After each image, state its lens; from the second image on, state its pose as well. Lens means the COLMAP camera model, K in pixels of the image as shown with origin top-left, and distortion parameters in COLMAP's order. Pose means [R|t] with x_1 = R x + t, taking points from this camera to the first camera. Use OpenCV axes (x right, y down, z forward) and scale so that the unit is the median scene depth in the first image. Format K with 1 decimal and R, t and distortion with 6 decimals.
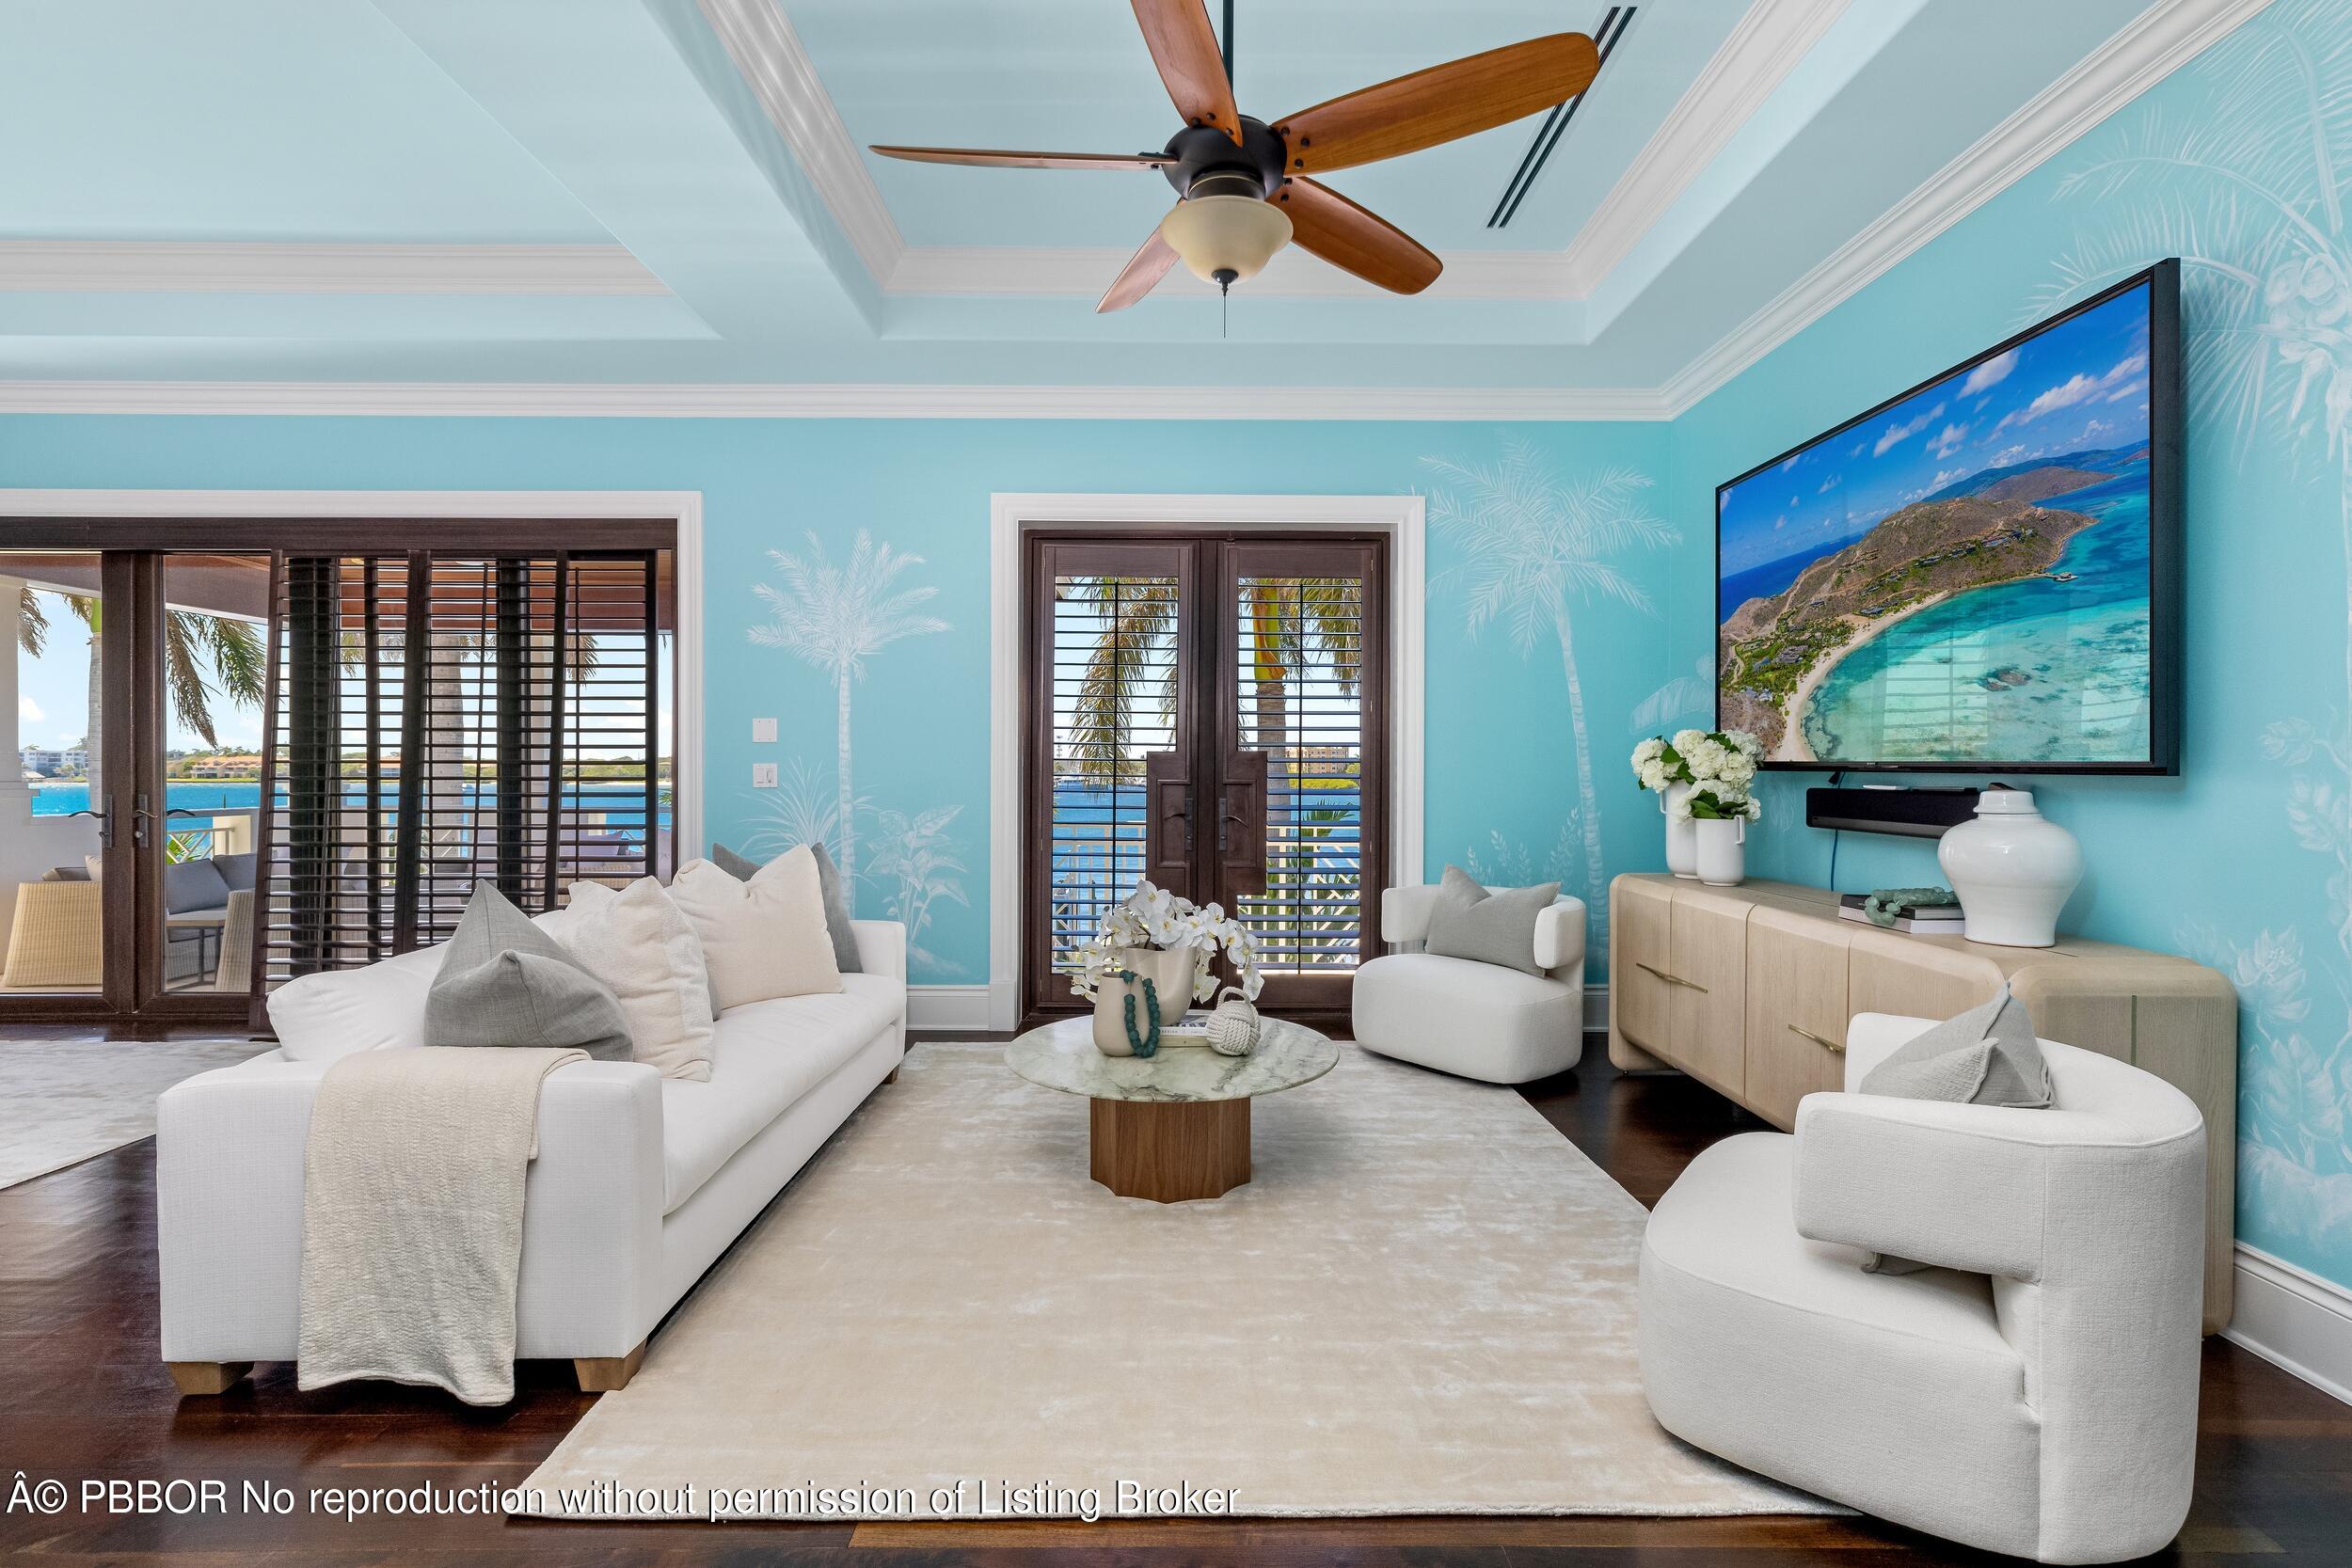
lens RADIAL K [[1076.6, 0, 1181.8], [0, 1076.6, 776.1], [0, 0, 1]] dist [0.000290, -0.000123]
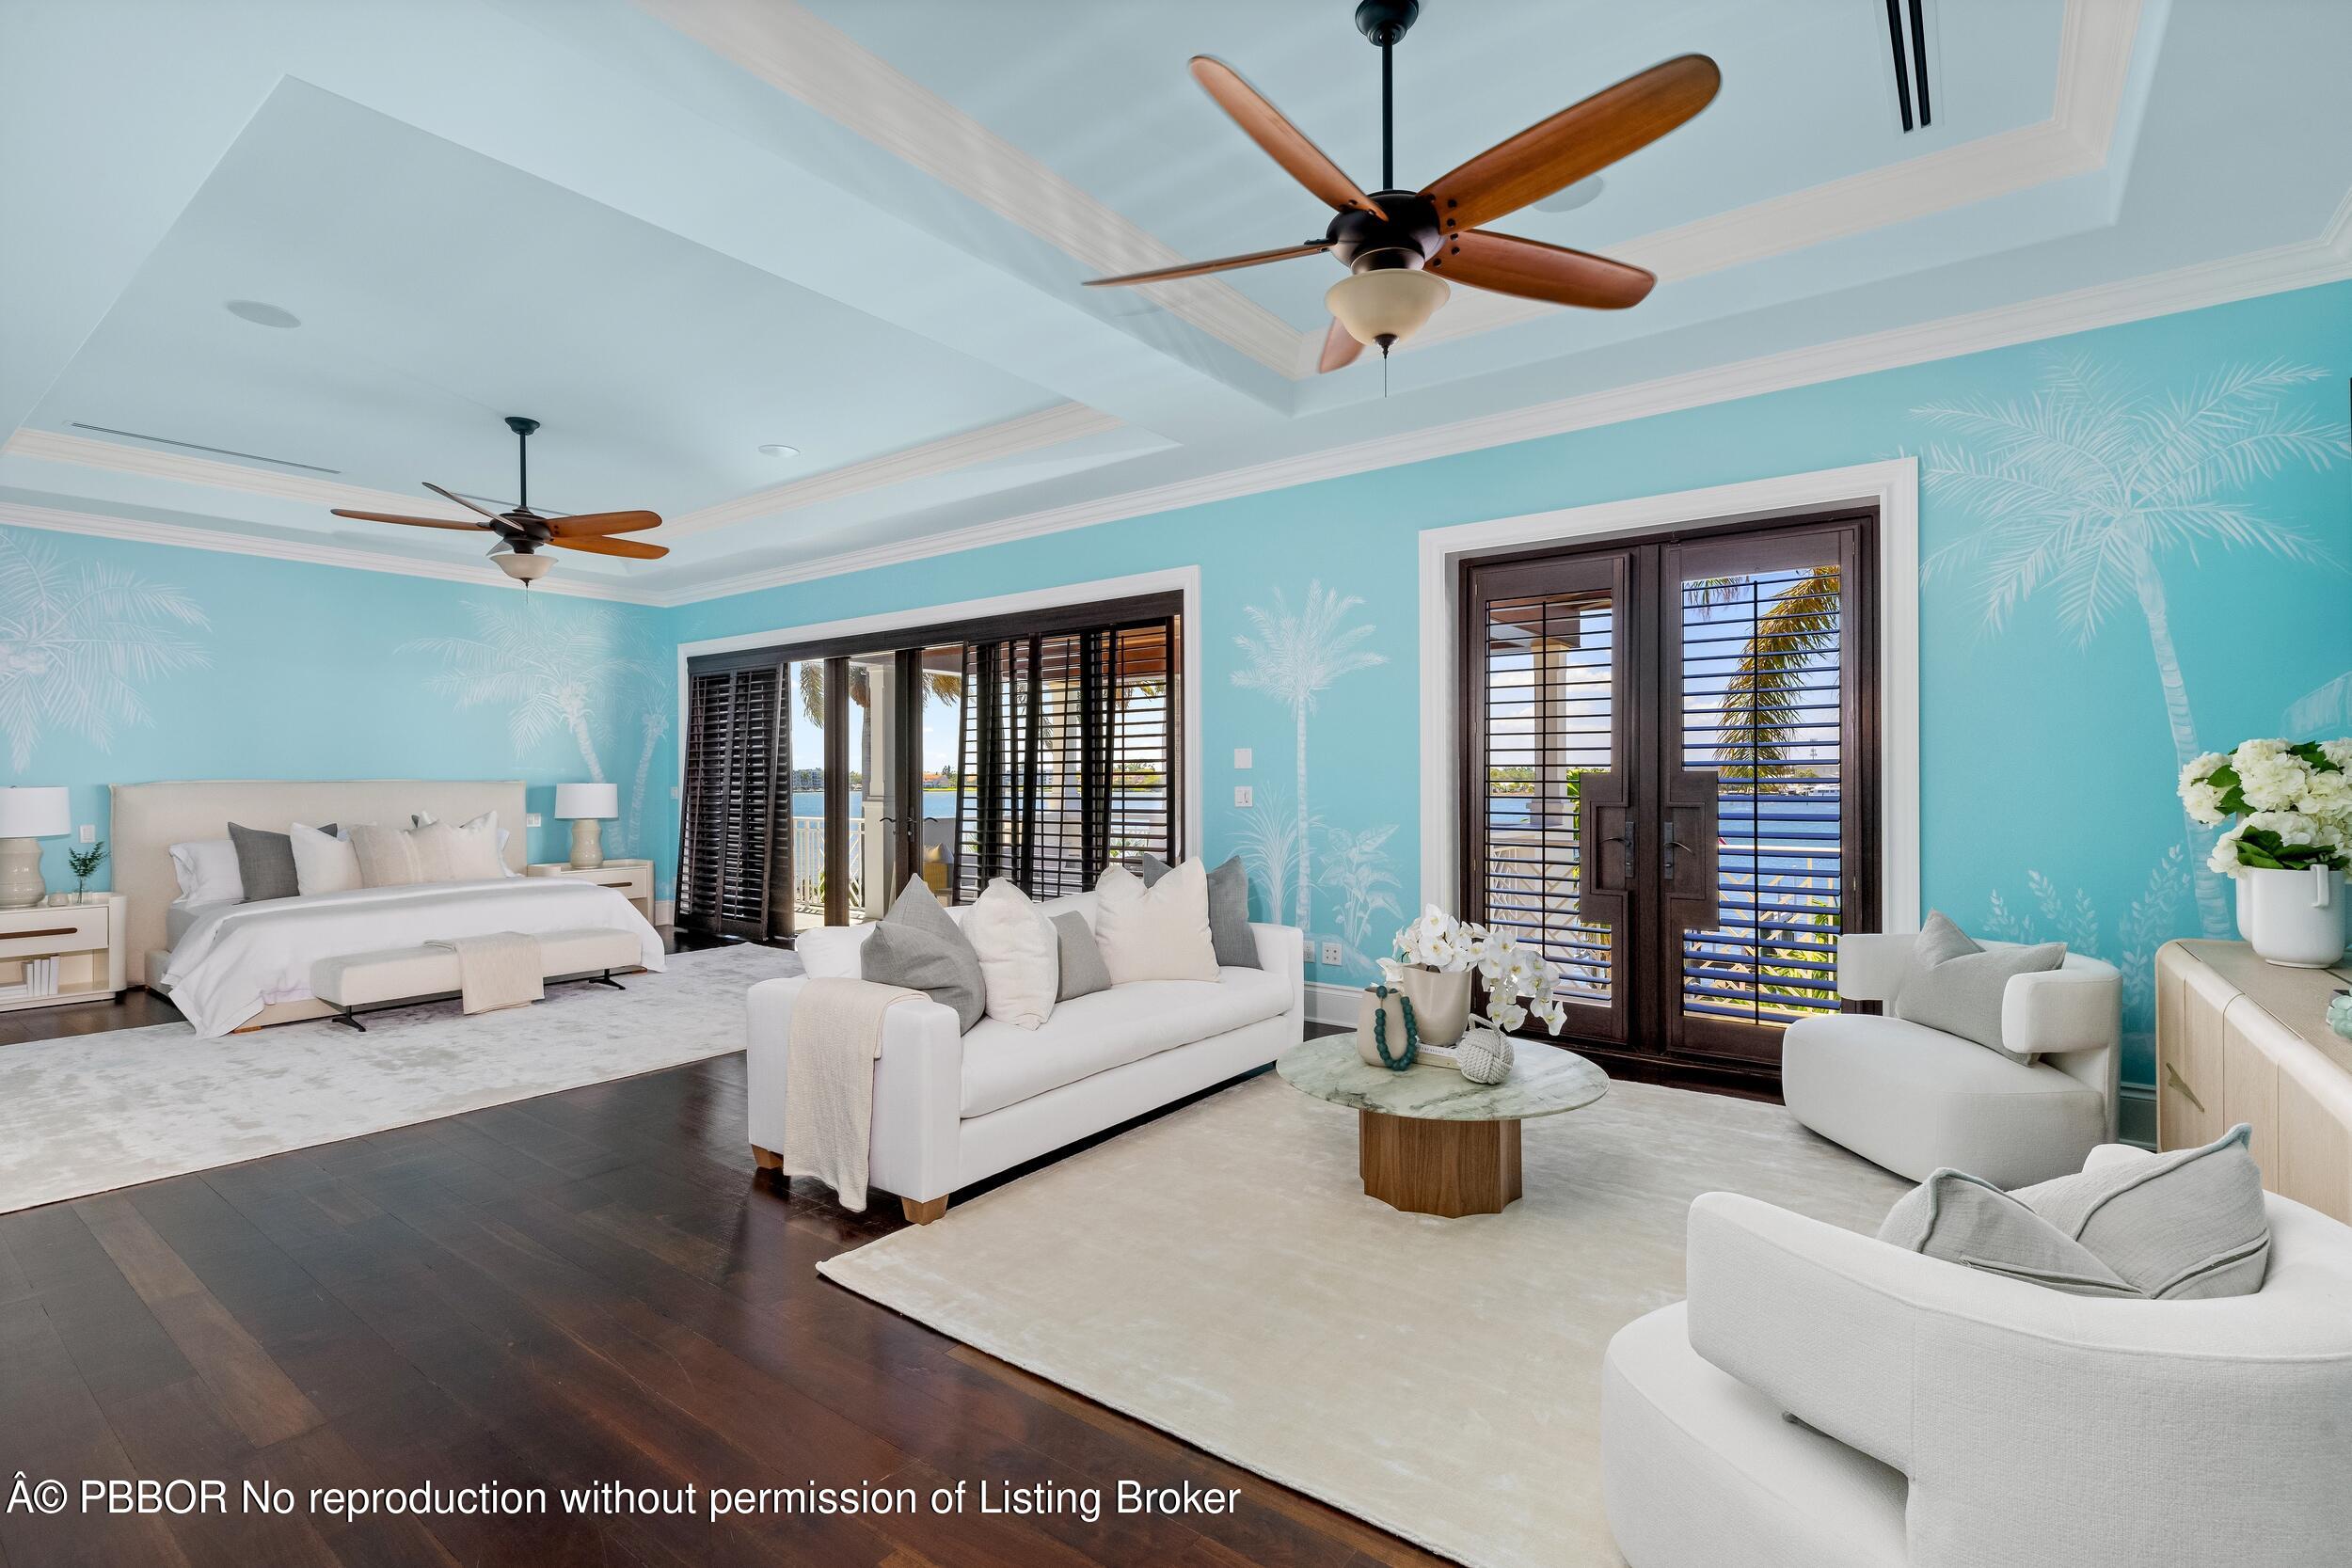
lens RADIAL K [[1070.1, 0, 1179.2], [0, 1070.1, 777.6], [0, 0, 1]] dist [0.001850, 0.000375]
pose [[0.796820, -0.007452, -0.604171, 0.338151], [0.002972, 0.999960, -0.008414, -0.014909], [0.604210, 0.004909, 0.796810, 0.022155]]
